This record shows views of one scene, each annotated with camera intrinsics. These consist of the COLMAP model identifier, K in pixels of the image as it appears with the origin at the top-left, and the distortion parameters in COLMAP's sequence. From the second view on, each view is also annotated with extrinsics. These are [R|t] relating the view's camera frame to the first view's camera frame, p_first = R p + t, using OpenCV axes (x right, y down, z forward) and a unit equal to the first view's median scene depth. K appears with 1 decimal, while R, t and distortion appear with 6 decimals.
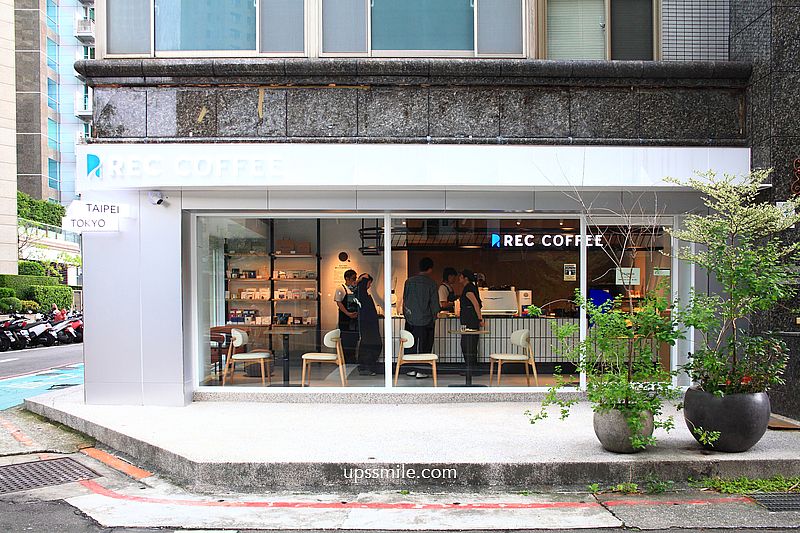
lens RADIAL K [[629.6, 0, 348.2], [0, 629.6, 308.1], [0, 0, 1]] dist [-0.041915, 0.006427]
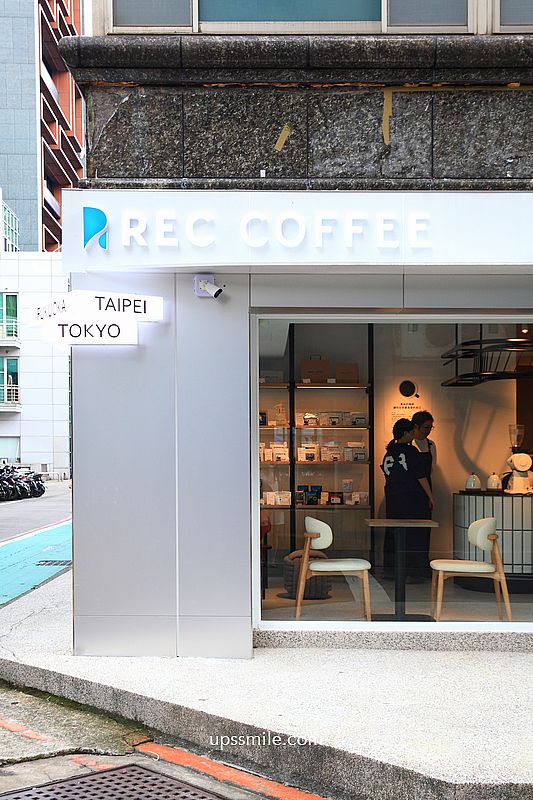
lens RADIAL K [[1017.1, 0, 206.7], [0, 1017.1, 451.0], [0, 0, 1]] dist [0.046349, 0.000000]
pose [[0.999995, 0.002886, -0.000961, -0.299187], [-0.002900, 0.999886, -0.014812, -0.014393], [0.000918, 0.014814, 0.999890, 0.086270]]
